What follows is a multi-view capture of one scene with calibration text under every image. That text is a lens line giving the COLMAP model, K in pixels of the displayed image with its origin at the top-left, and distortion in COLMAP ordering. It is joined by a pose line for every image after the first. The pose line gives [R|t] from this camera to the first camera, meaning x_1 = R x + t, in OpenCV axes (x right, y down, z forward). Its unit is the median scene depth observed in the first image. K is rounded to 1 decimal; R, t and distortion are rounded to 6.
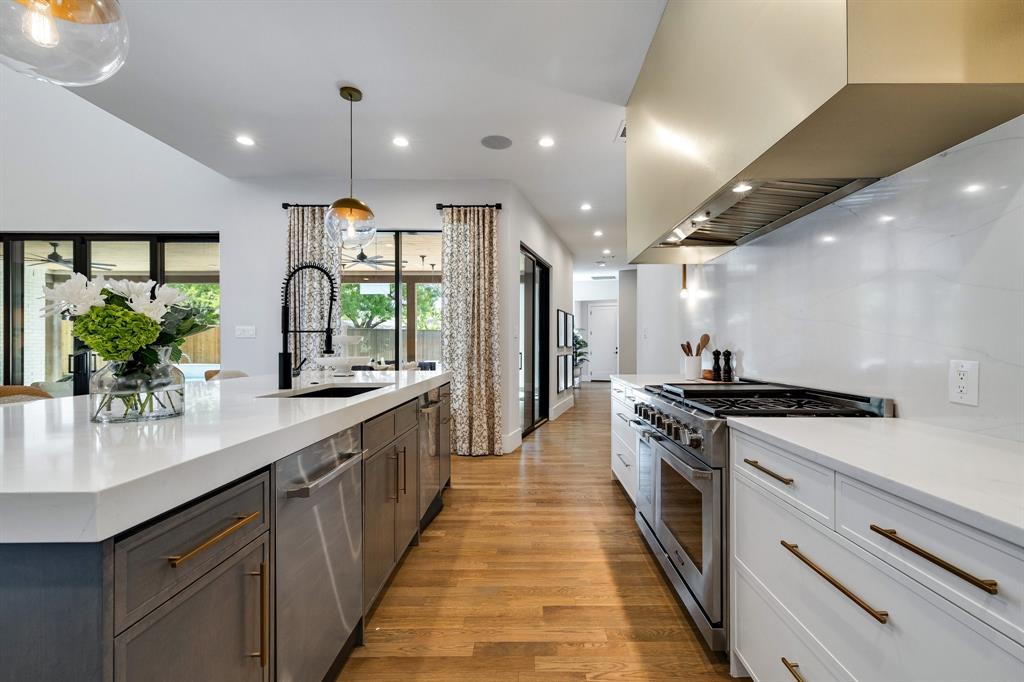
lens RADIAL K [[448.9, 0, 530.1], [0, 448.9, 348.8], [0, 0, 1]] dist [0.011130, -0.000595]
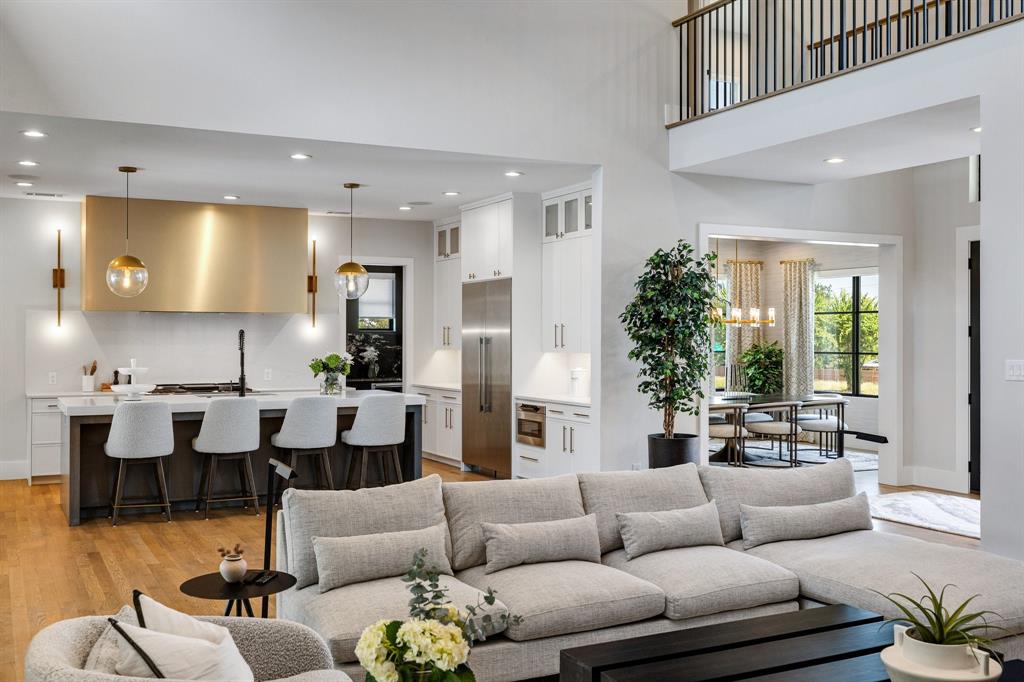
lens RADIAL K [[1014.3, 0, 532.2], [0, 1014.3, 344.5], [0, 0, 1]] dist [0.008007, 0.000000]
pose [[-0.475350, -0.007422, 0.879766, -4.900934], [0.004666, 0.999929, 0.010957, -0.170374], [-0.879785, 0.009313, -0.475281, 1.978358]]
